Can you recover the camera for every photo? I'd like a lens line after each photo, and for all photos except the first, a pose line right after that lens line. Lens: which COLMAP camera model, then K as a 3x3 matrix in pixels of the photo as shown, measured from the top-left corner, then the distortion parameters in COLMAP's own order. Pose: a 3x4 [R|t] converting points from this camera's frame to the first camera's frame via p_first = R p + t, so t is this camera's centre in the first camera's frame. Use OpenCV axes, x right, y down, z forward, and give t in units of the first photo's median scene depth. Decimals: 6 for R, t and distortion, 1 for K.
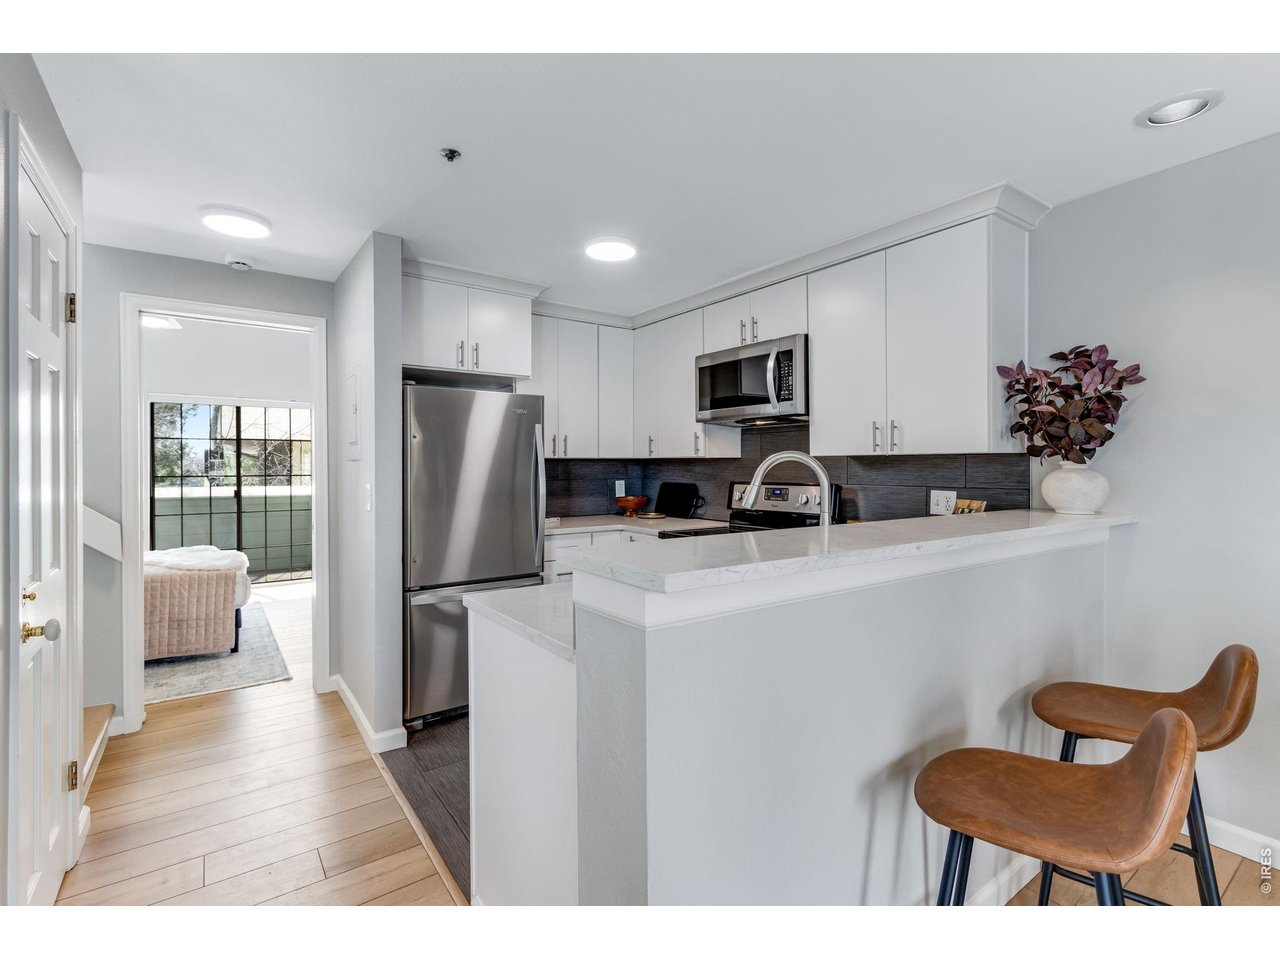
lens RADIAL K [[640.2, 0, 641.8], [0, 640.2, 455.2], [0, 0, 1]] dist [0.000454, 0.000253]
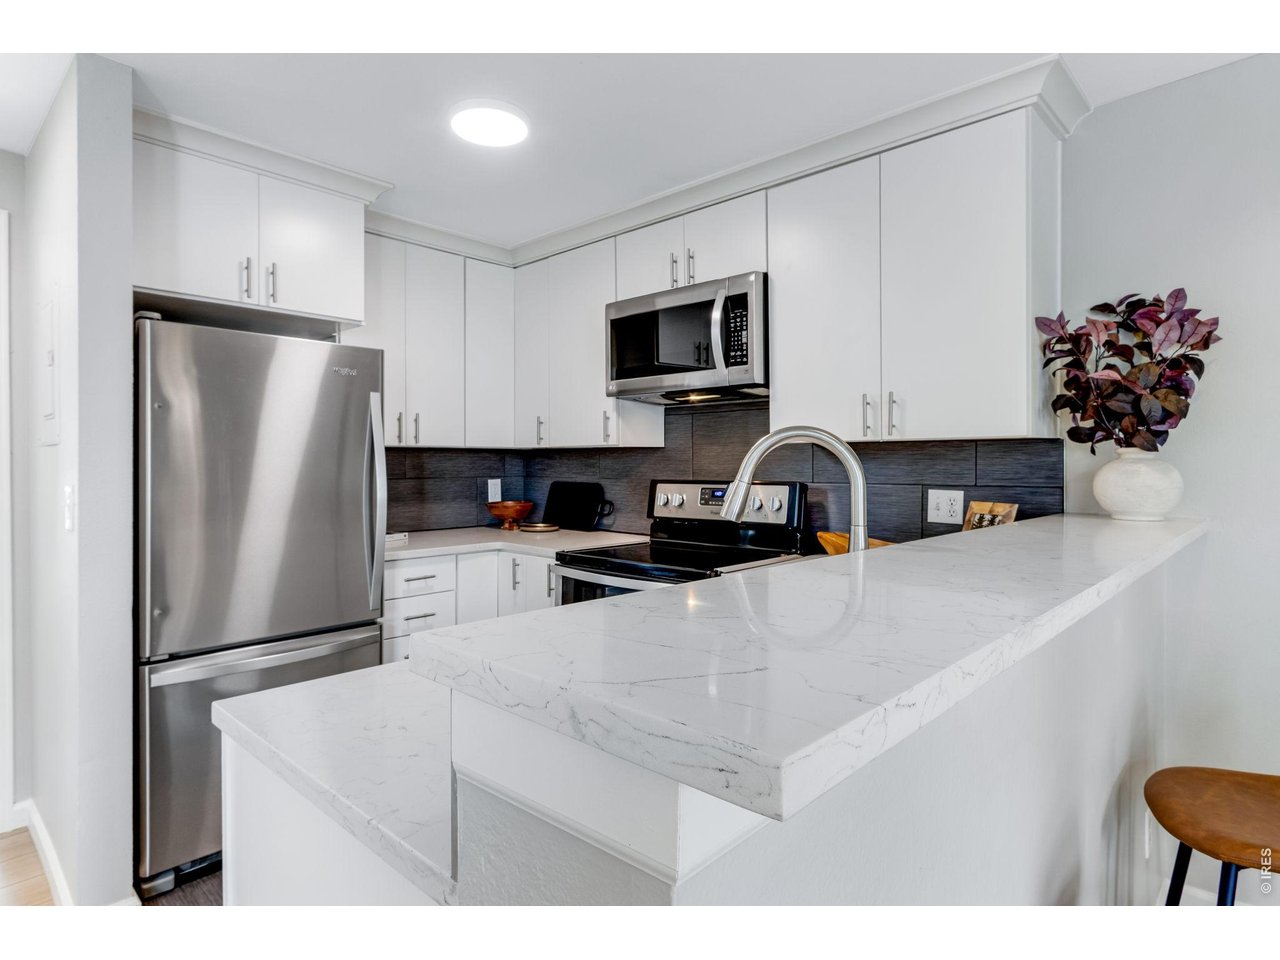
lens RADIAL K [[777.0, 0, 640.7], [0, 777.0, 454.9], [0, 0, 1]] dist [0.002427, 0.000623]
pose [[0.986328, 0.001342, 0.164789, -0.022563], [-0.002323, 0.999981, 0.005759, 0.009634], [-0.164779, -0.006063, 0.986312, 0.159811]]
